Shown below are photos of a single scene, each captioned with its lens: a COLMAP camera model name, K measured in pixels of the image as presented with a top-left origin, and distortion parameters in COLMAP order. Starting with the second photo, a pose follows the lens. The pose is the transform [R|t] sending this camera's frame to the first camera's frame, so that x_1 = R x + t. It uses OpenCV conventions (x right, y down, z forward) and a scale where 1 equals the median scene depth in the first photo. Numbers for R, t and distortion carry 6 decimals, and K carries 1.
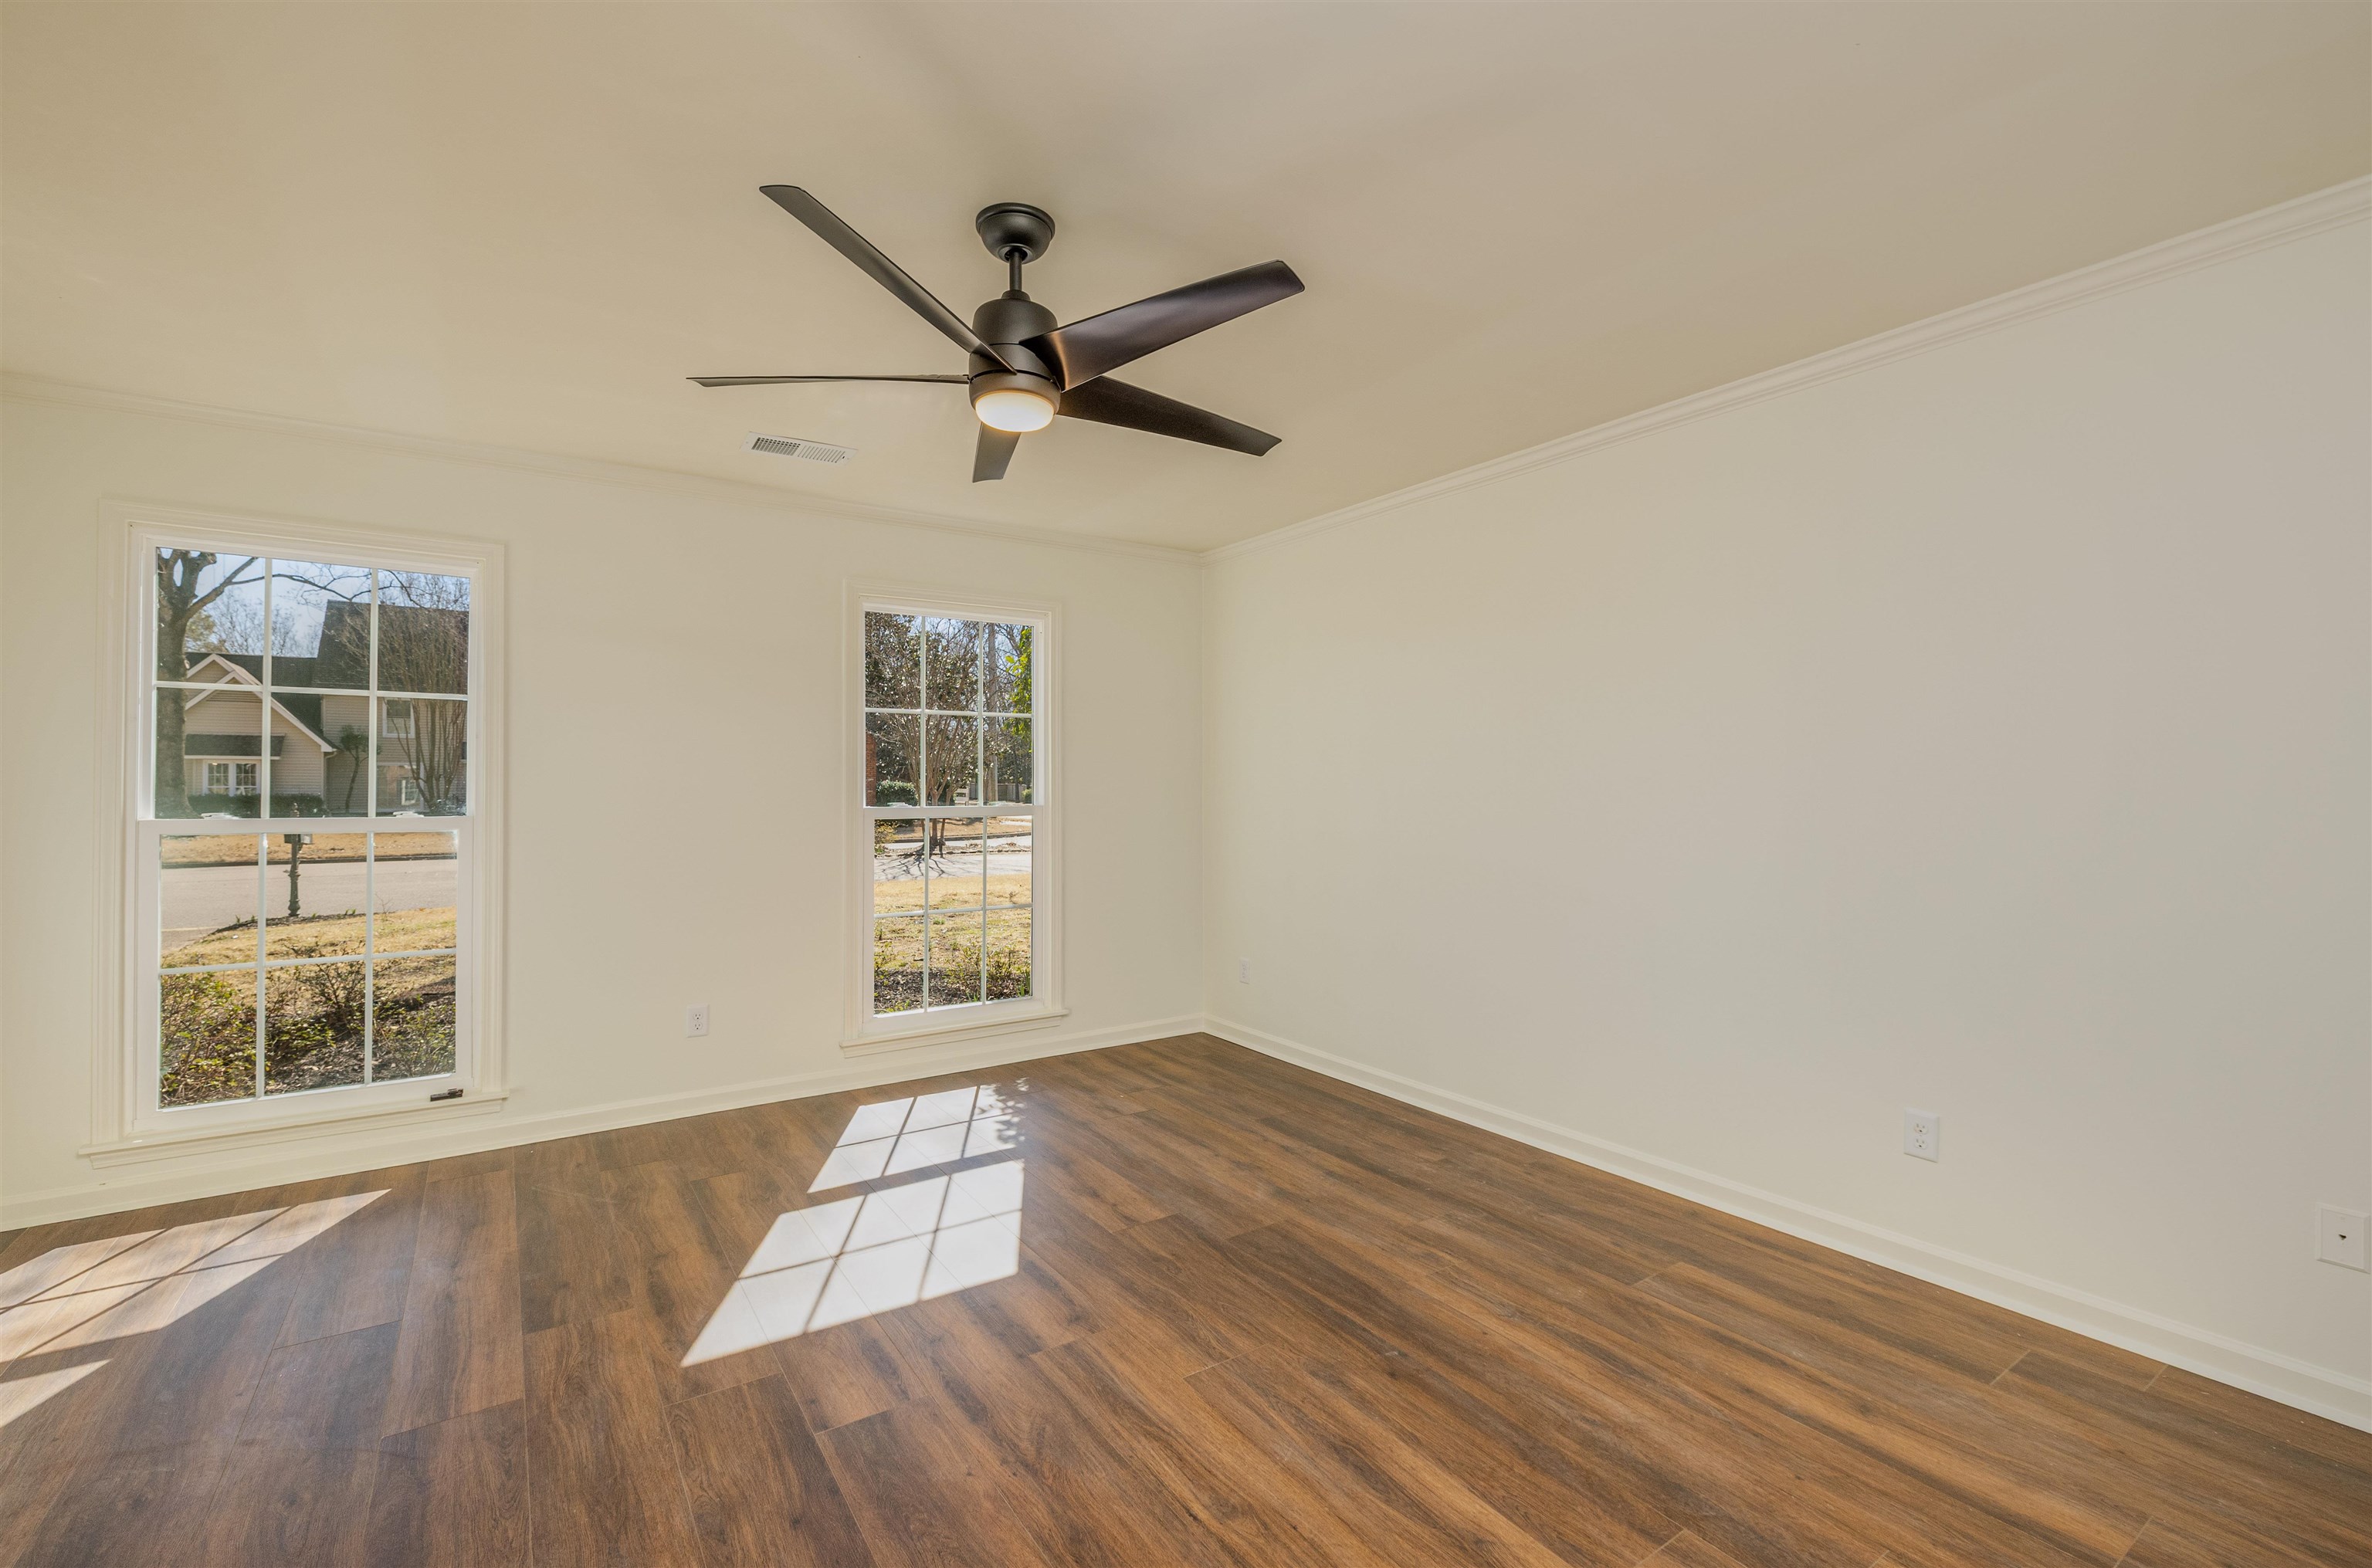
lens RADIAL K [[1007.6, 0, 1187.2], [0, 1007.6, 783.3], [0, 0, 1]] dist [0.000474, 0.000177]
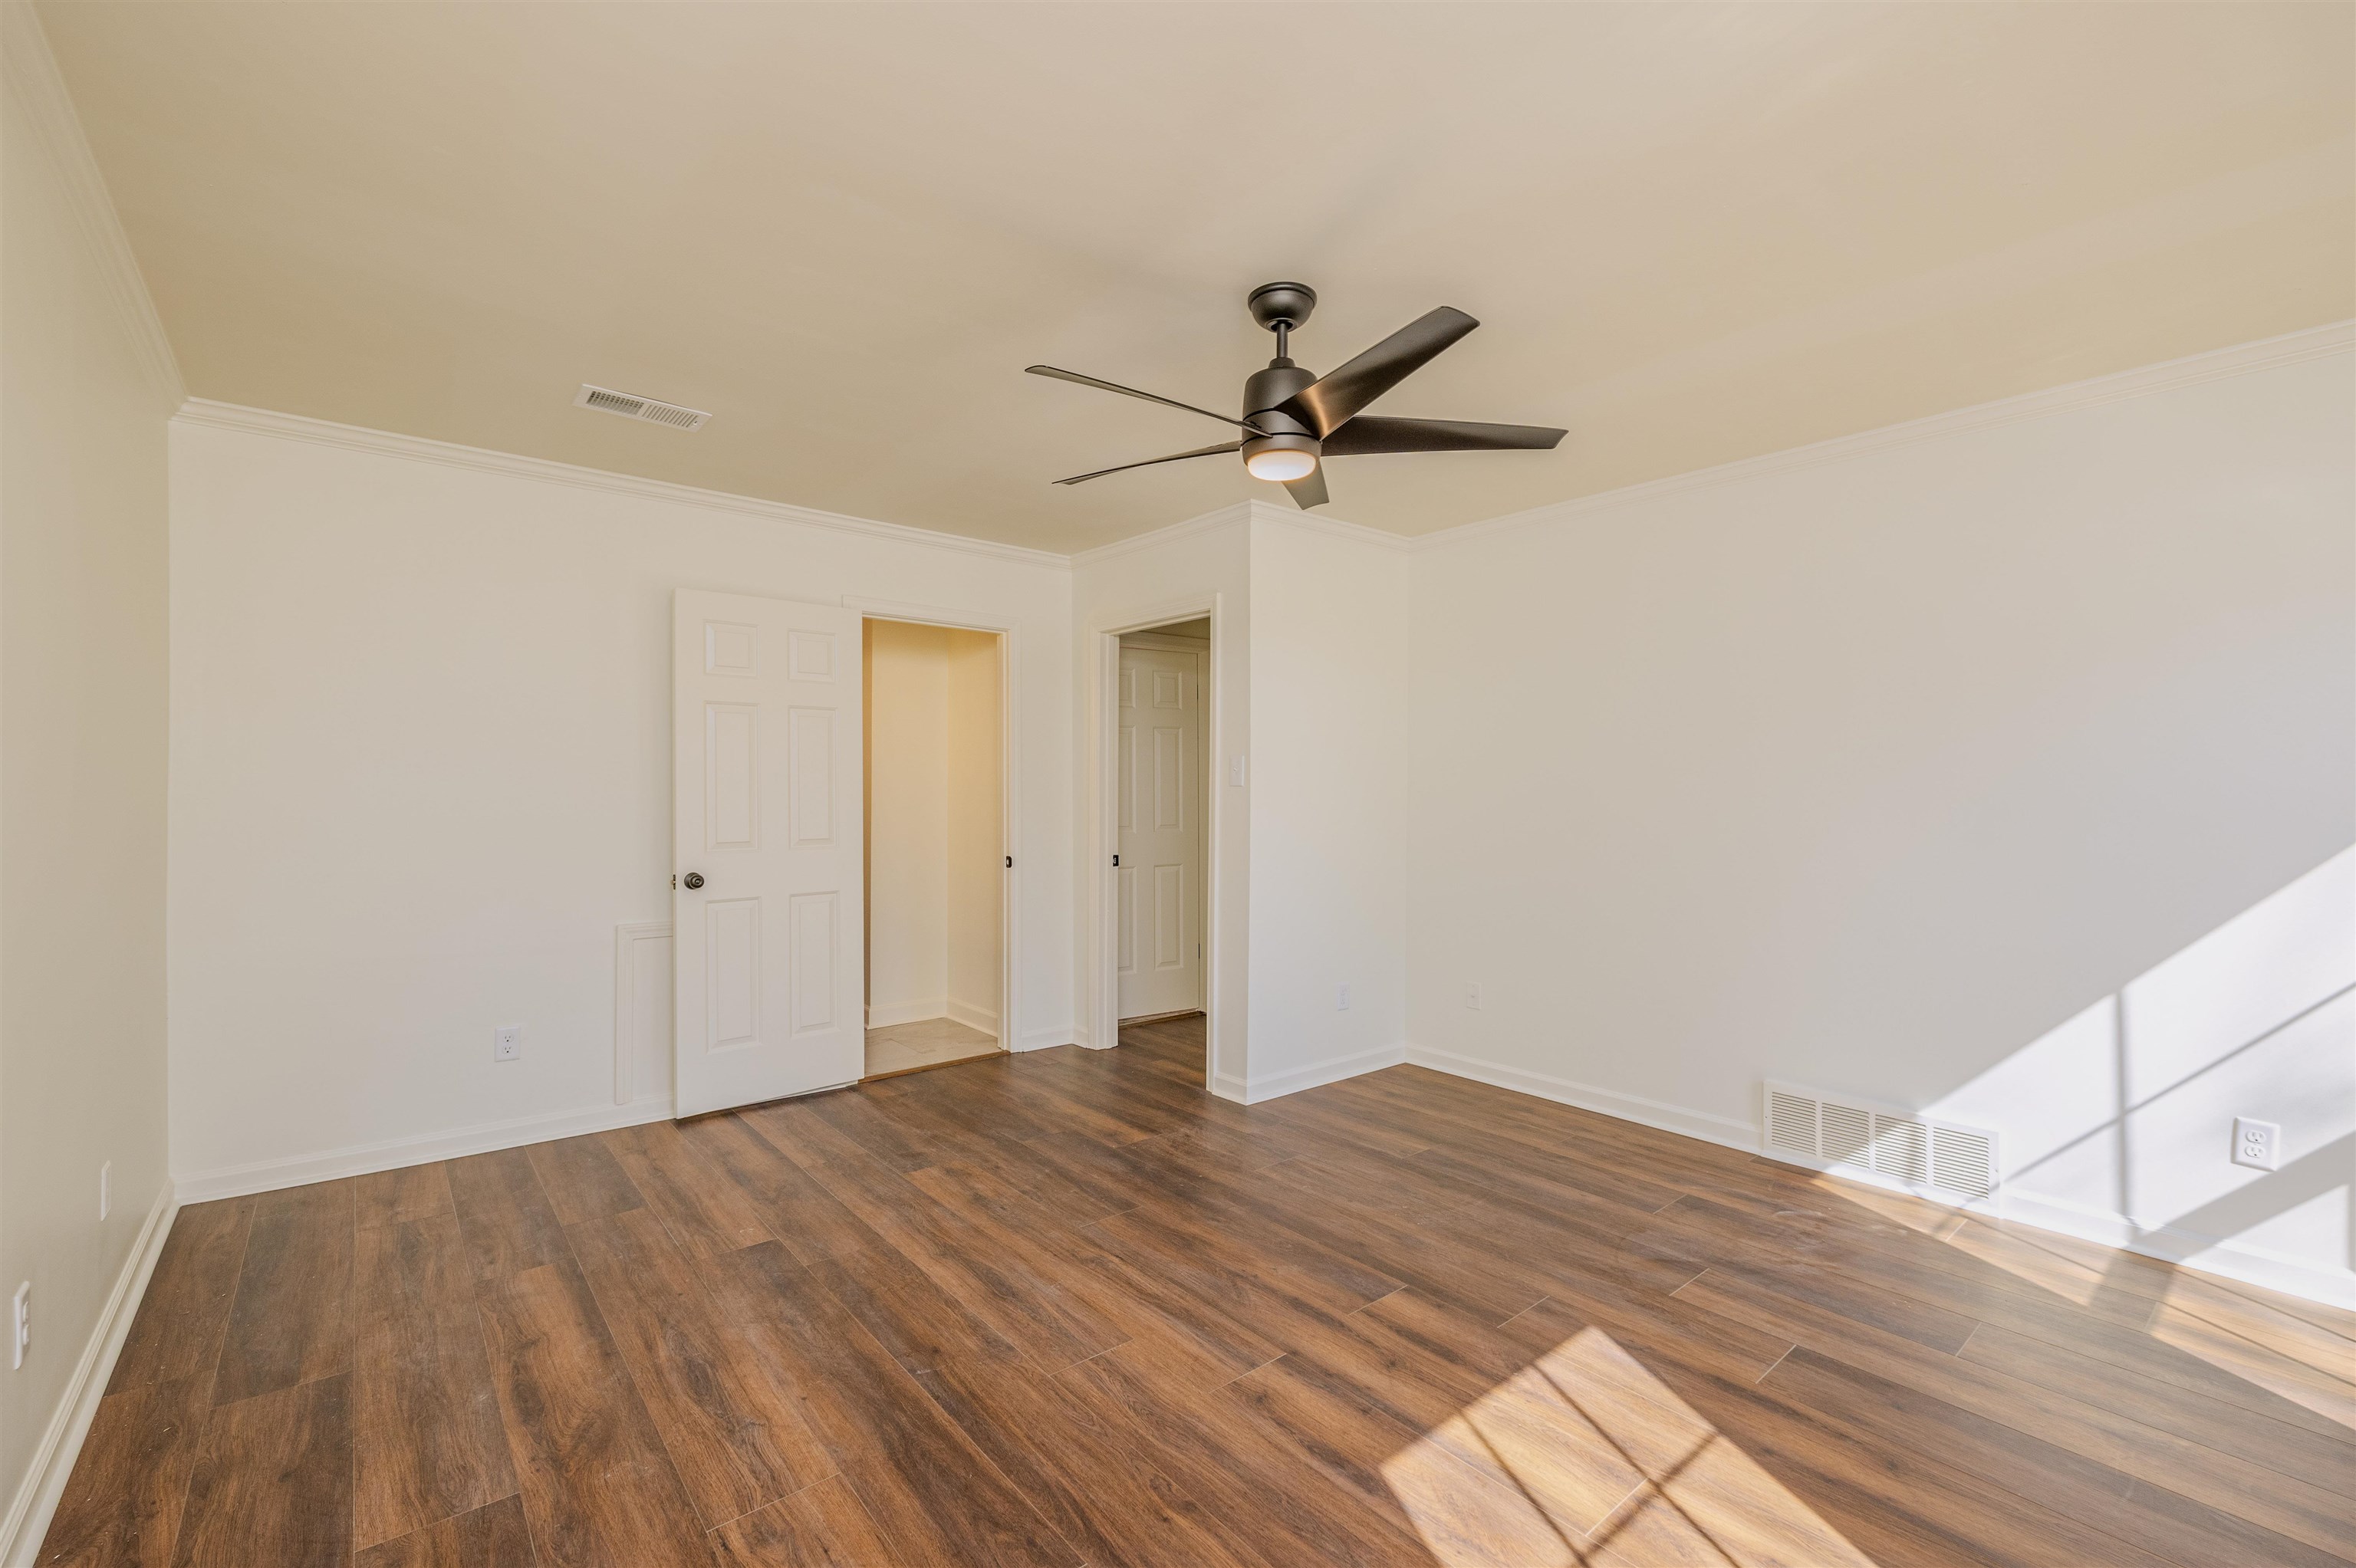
lens RADIAL K [[1005.4, 0, 1174.1], [0, 1005.4, 785.3], [0, 0, 1]] dist [-0.000752, -0.000171]
pose [[-0.995805, -0.004614, -0.091390, 0.052780], [-0.003660, 0.999937, -0.010601, 0.004340], [0.091433, -0.010222, -0.995759, 2.037986]]
